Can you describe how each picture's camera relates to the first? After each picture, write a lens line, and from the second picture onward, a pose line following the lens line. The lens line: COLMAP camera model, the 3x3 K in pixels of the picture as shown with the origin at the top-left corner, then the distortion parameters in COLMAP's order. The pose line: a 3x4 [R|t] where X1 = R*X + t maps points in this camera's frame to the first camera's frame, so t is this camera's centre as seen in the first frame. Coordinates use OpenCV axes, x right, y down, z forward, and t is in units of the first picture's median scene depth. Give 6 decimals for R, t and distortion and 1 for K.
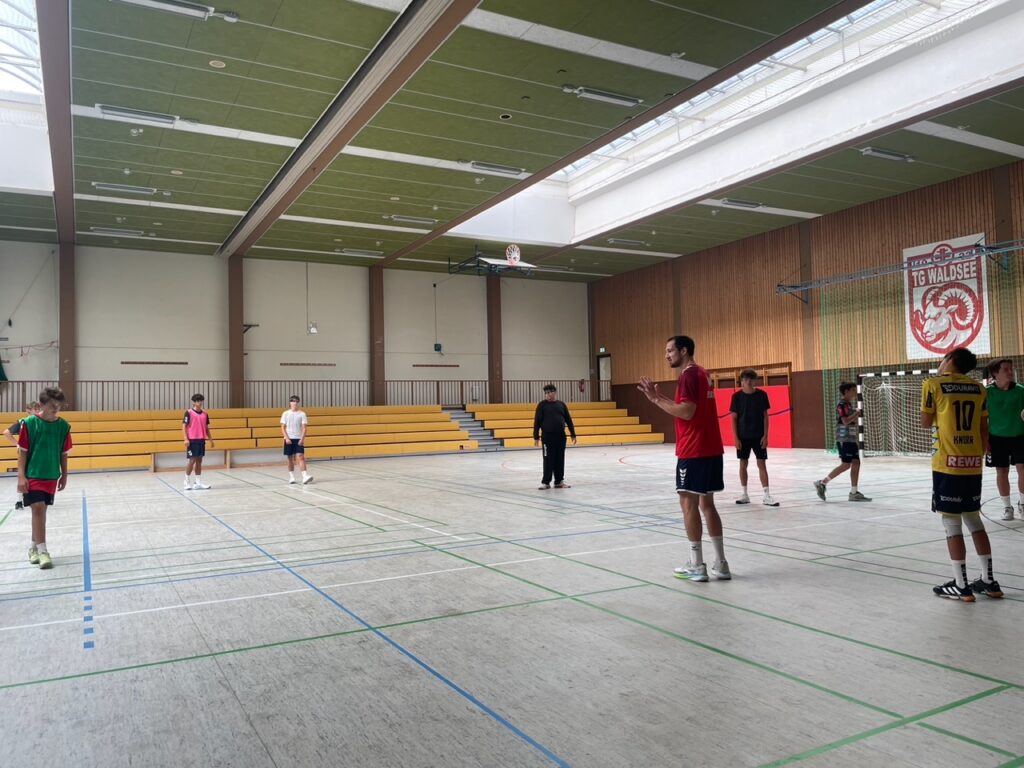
lens RADIAL K [[777.0, 0, 512.0], [0, 777.0, 384.0], [0, 0, 1]] dist [0.056344, -0.070426]
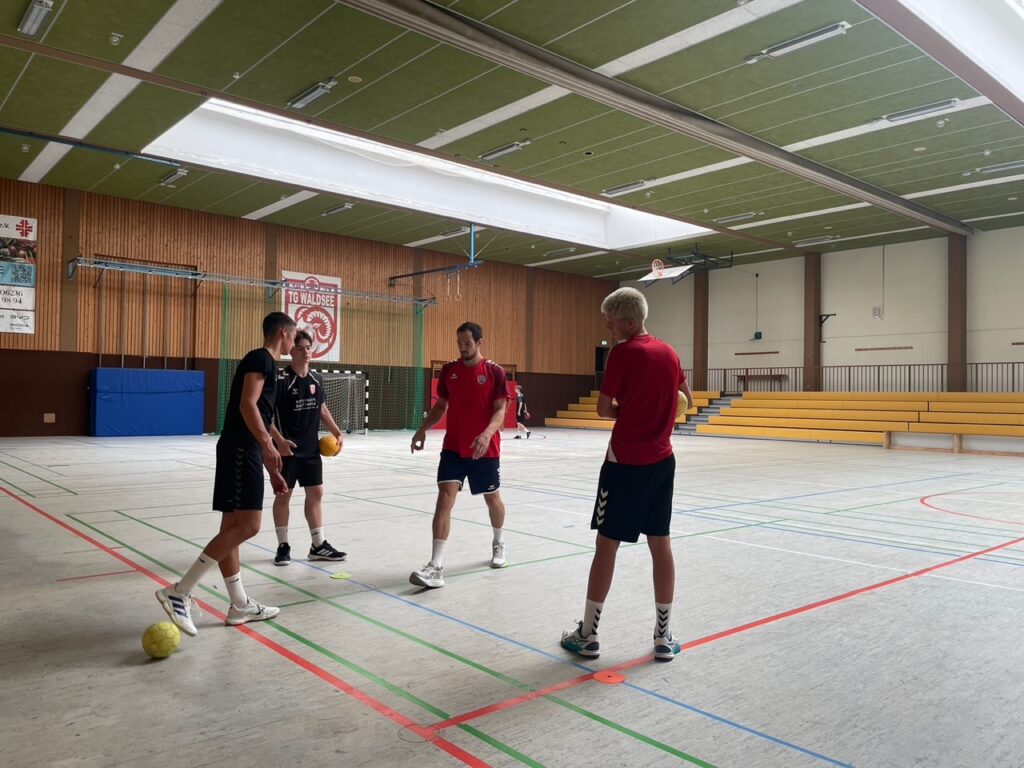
lens RADIAL K [[777.0, 0, 512.0], [0, 777.0, 384.0], [0, 0, 1]] dist [0.056344, -0.070426]
pose [[0.211844, 0.009410, -0.977258, 0.727202], [0.017367, 0.999760, 0.013391, -0.001656], [0.977149, -0.019809, 0.211630, 0.392555]]
